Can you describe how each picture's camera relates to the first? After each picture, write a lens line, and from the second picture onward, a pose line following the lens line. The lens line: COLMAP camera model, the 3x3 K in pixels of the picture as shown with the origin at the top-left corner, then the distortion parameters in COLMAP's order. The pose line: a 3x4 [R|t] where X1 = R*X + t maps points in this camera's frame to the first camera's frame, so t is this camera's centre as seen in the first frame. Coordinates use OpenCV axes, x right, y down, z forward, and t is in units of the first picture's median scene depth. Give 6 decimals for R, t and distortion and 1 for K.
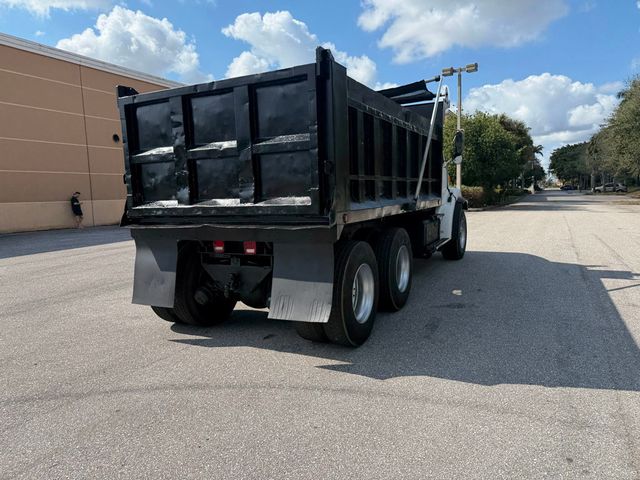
lens RADIAL K [[448.3, 0, 315.7], [0, 448.3, 245.1], [0, 0, 1]] dist [0.101592, -0.151699]
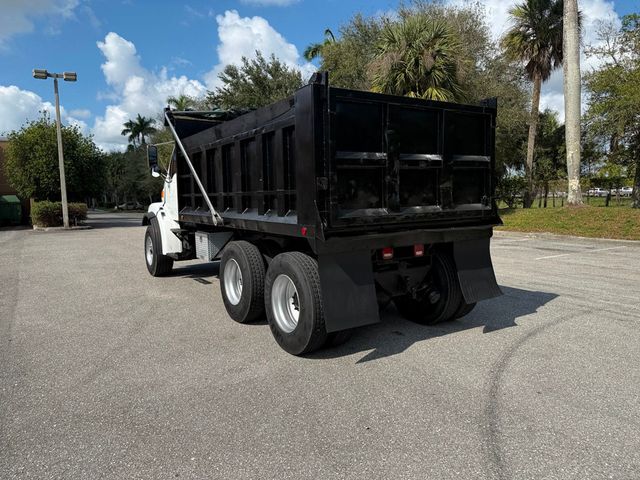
lens RADIAL K [[452.7, 0, 316.8], [0, 452.7, 238.9], [0, 0, 1]] dist [0.046860, -0.059686]
pose [[0.504881, -0.056437, 0.861342, -0.247250], [0.103435, 0.994626, 0.004541, -0.010638], [-0.856969, 0.086800, 0.508006, 0.129656]]
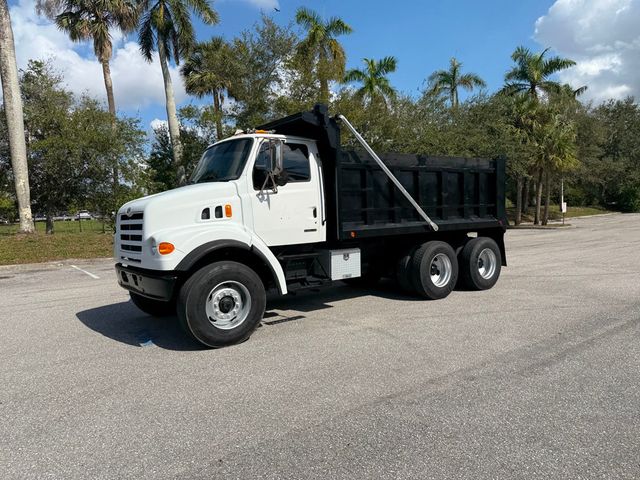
lens RADIAL K [[450.1, 0, 316.4], [0, 450.1, 230.3], [0, 0, 1]] dist [0.063731, -0.071342]
pose [[-0.898302, 0.039913, 0.437561, -0.118250], [0.110414, 0.984415, 0.136882, -0.083813], [-0.425278, 0.171274, -0.888709, 0.673298]]
